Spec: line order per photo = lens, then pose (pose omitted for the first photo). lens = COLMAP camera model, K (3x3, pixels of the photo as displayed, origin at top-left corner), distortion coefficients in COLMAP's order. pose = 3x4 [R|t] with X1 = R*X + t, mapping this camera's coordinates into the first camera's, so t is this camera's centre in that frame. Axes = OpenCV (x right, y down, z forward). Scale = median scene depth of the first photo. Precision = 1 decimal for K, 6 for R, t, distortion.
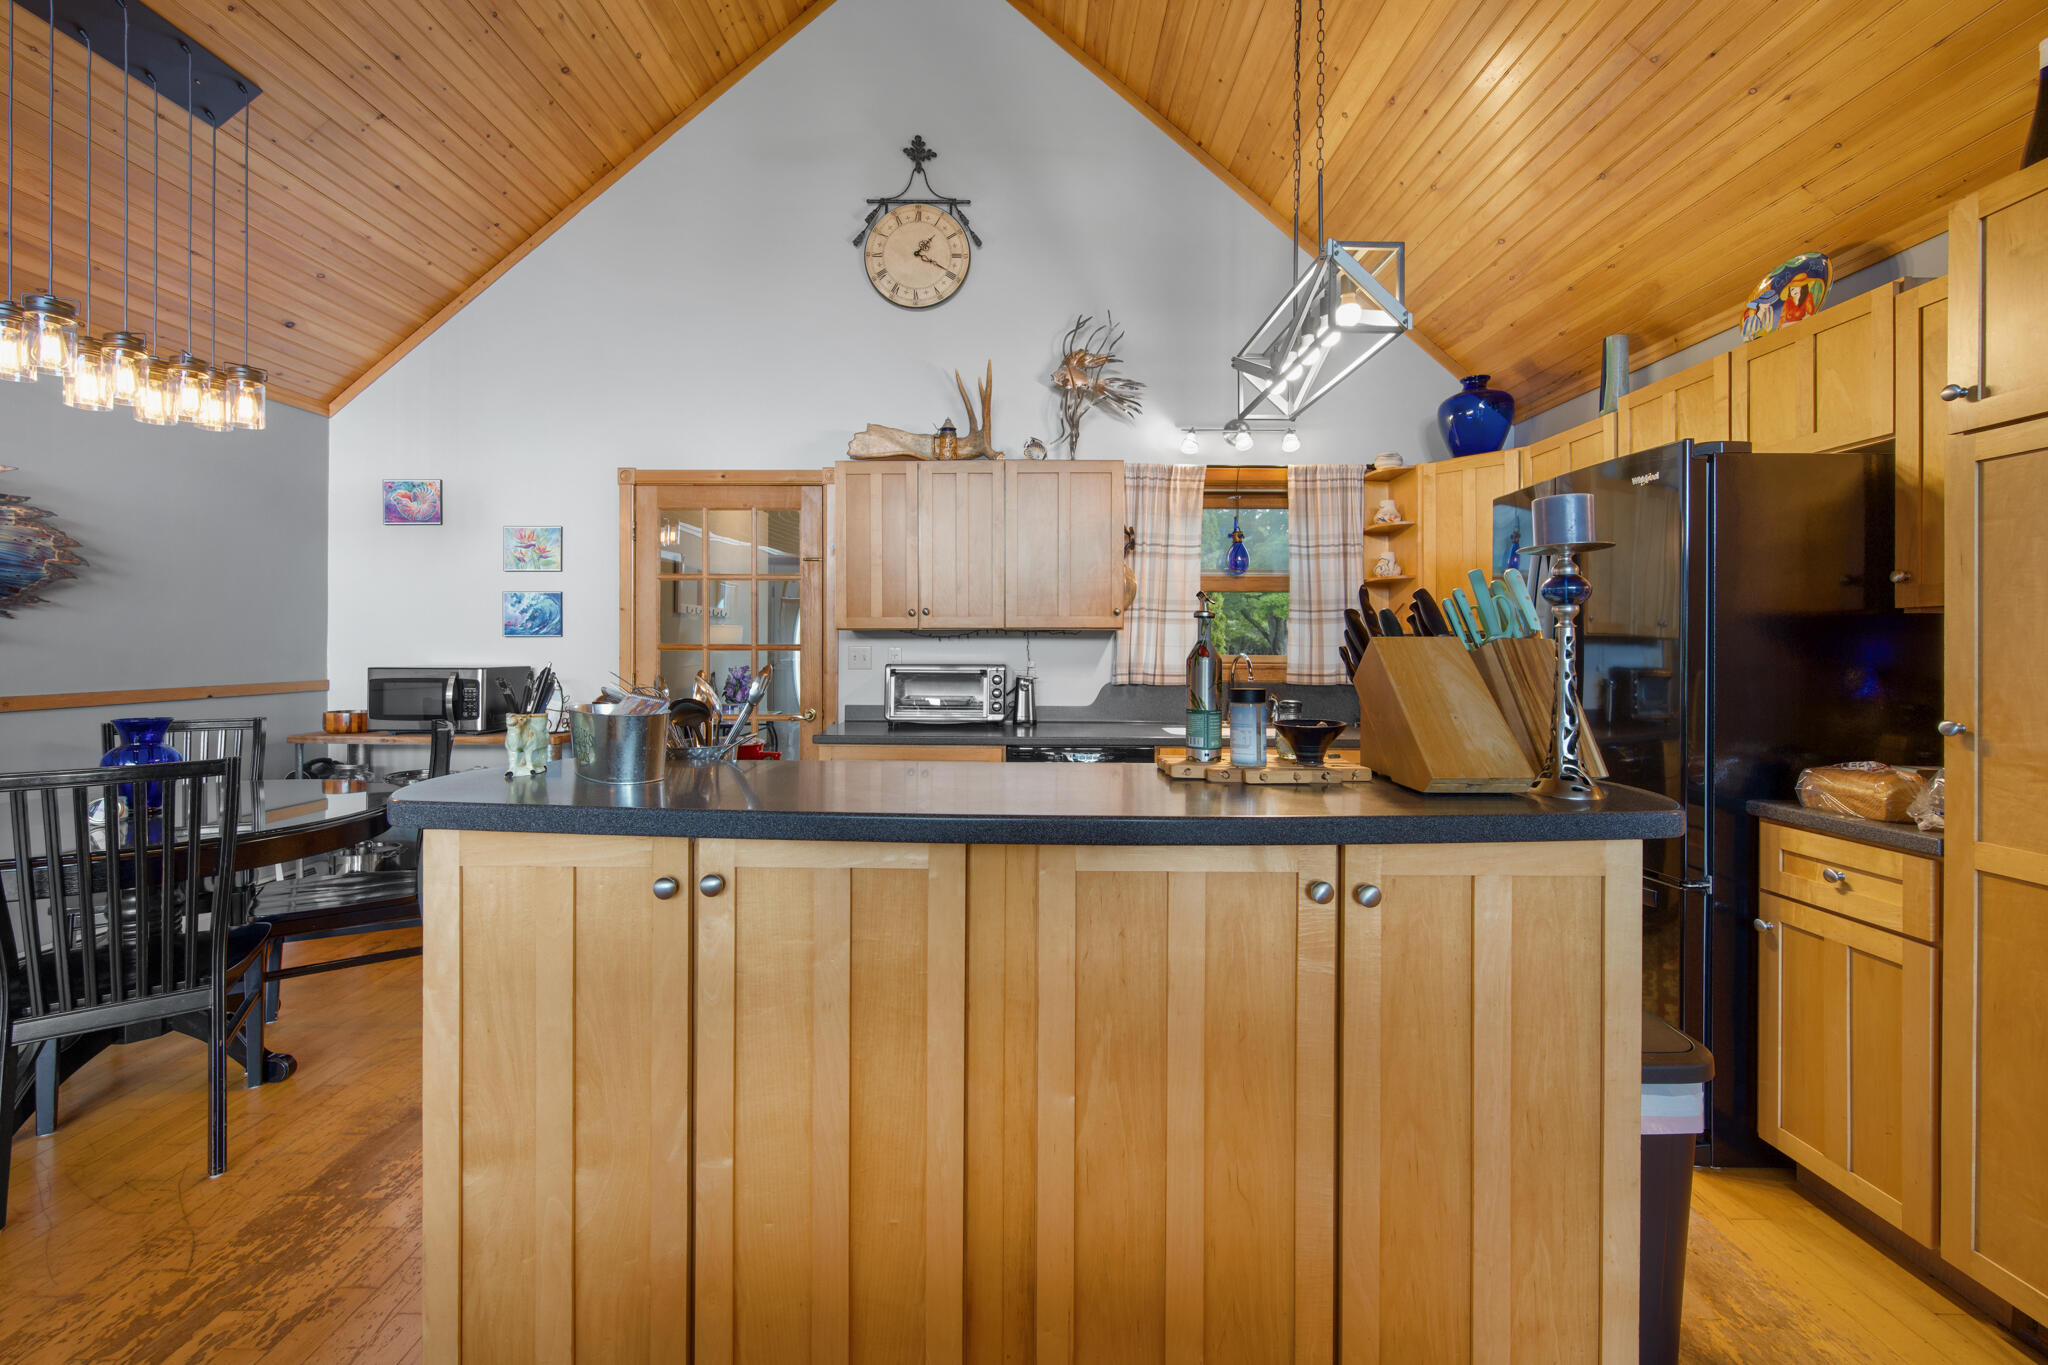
lens RADIAL K [[831.1, 0, 1016.0], [0, 831.1, 644.3], [0, 0, 1]] dist [-0.000826, -0.000428]
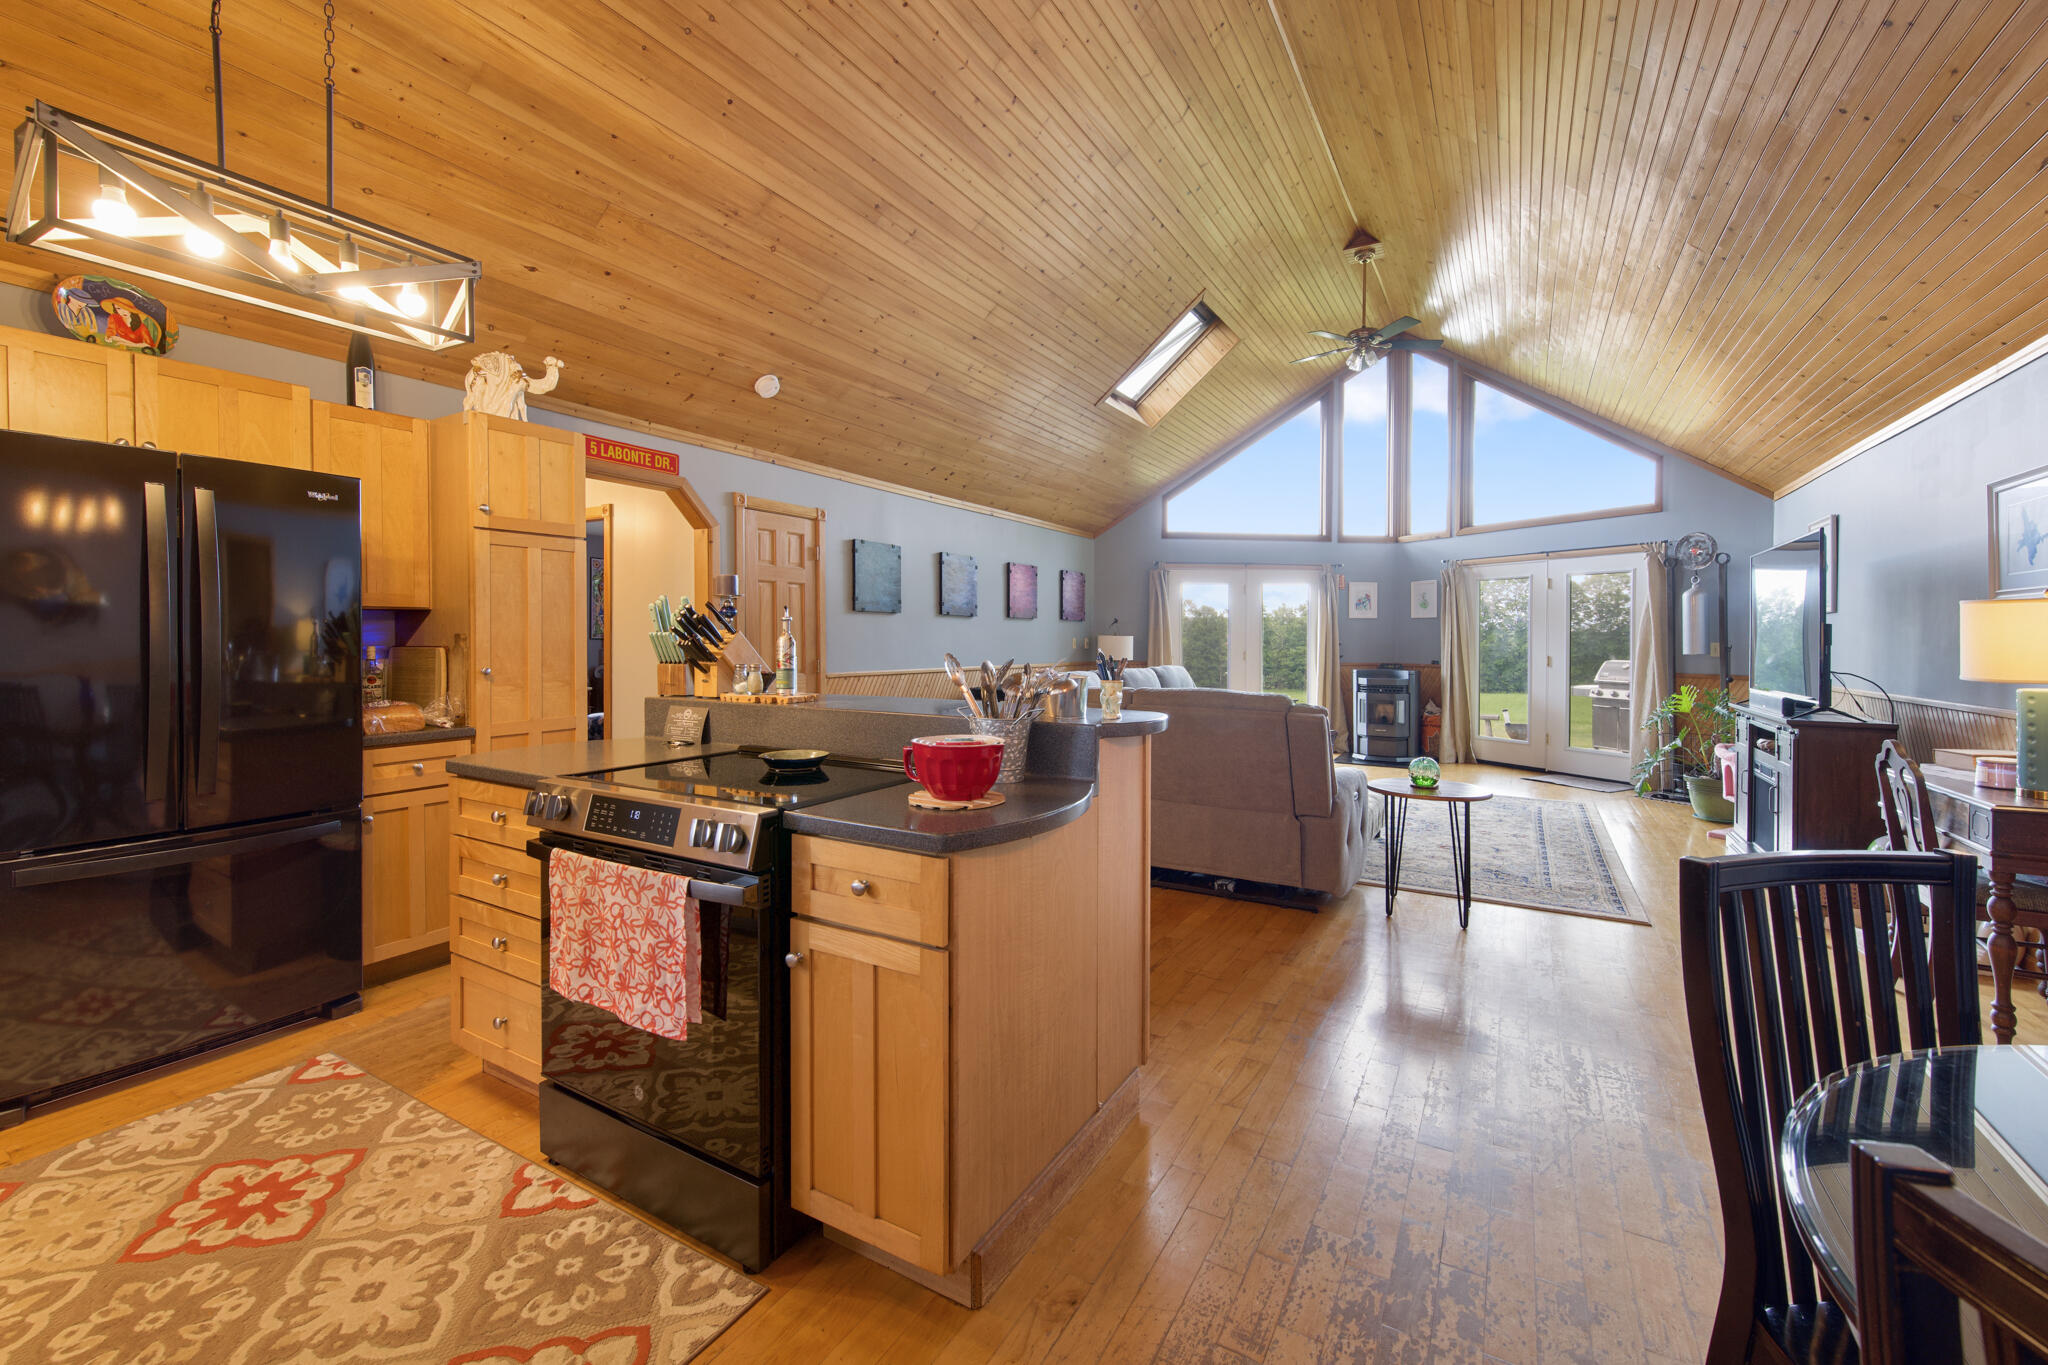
lens RADIAL K [[849.1, 0, 1028.0], [0, 849.1, 637.0], [0, 0, 1]] dist [0.001124, 0.000132]
pose [[-0.869733, -0.011236, 0.493394, -0.430569], [-0.011264, 0.999932, 0.002915, -0.002020], [-0.493393, -0.003022, -0.869801, 0.860004]]
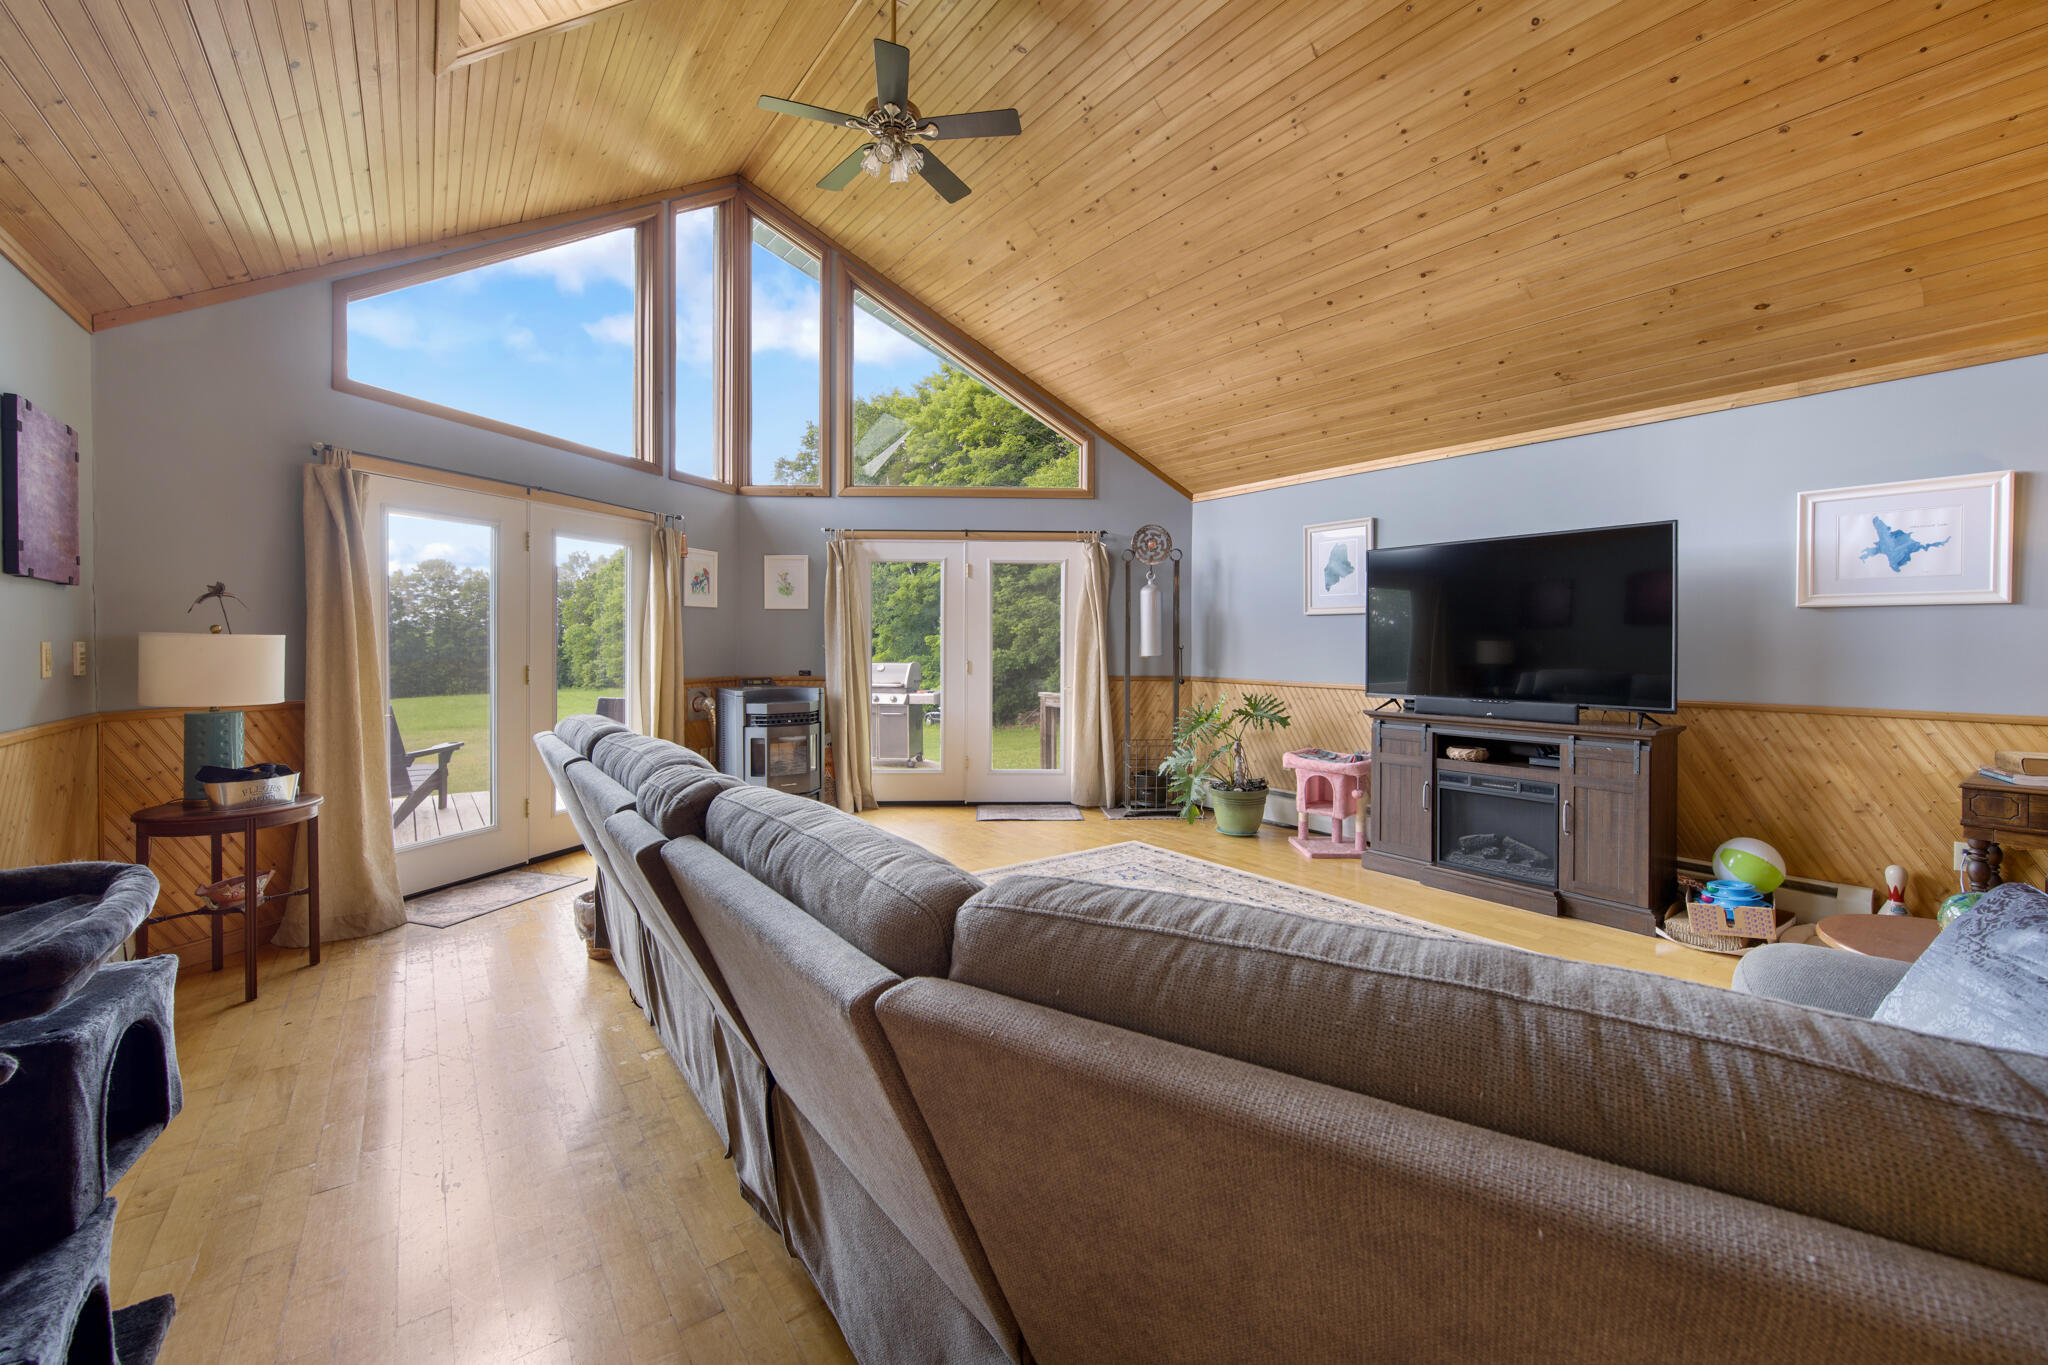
lens RADIAL K [[823.2, 0, 1028.4], [0, 823.2, 644.8], [0, 0, 1]] dist [-0.000557, 0.000017]
pose [[-0.797441, -0.004142, -0.603383, 0.366324], [-0.006711, 0.999975, 0.002006, 0.001499], [0.603359, 0.005649, -0.797449, -0.206437]]
